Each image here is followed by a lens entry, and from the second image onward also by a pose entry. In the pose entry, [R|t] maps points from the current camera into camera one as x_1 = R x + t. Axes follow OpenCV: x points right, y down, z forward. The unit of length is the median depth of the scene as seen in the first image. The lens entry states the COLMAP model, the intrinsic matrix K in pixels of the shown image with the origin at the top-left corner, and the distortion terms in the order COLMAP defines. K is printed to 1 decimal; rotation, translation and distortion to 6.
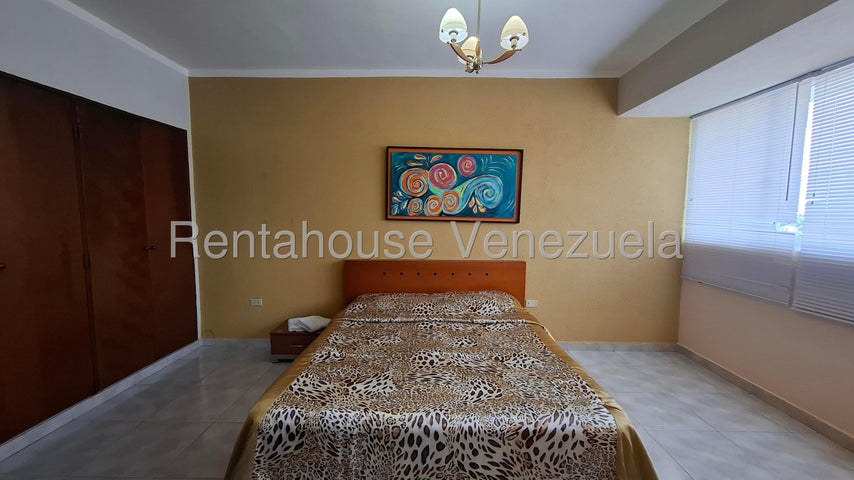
lens RADIAL K [[329.1, 0, 425.7], [0, 329.1, 240.9], [0, 0, 1]] dist [-0.007554, 0.000361]
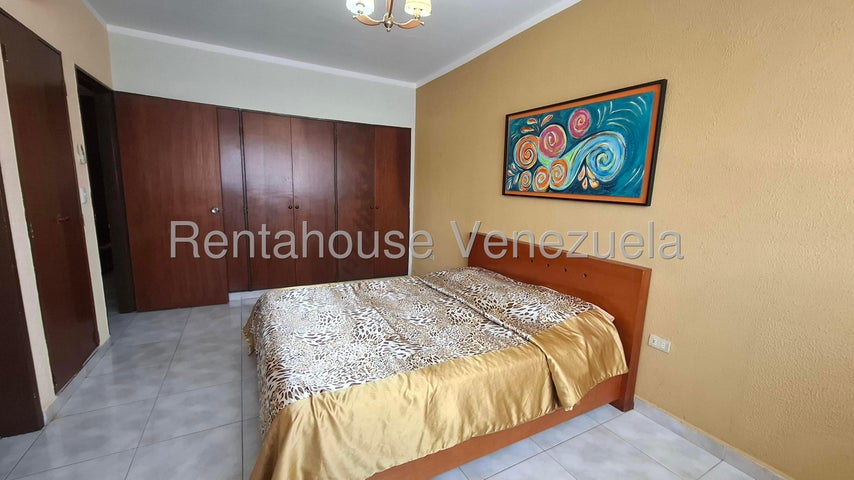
lens RADIAL K [[329.1, 0, 426.4], [0, 329.1, 241.0], [0, 0, 1]] dist [-0.007554, 0.000361]
pose [[0.510190, 0.144241, -0.847880, 0.601317], [-0.096370, 0.989216, 0.110296, -0.017577], [0.854646, 0.025439, 0.518588, 0.338381]]
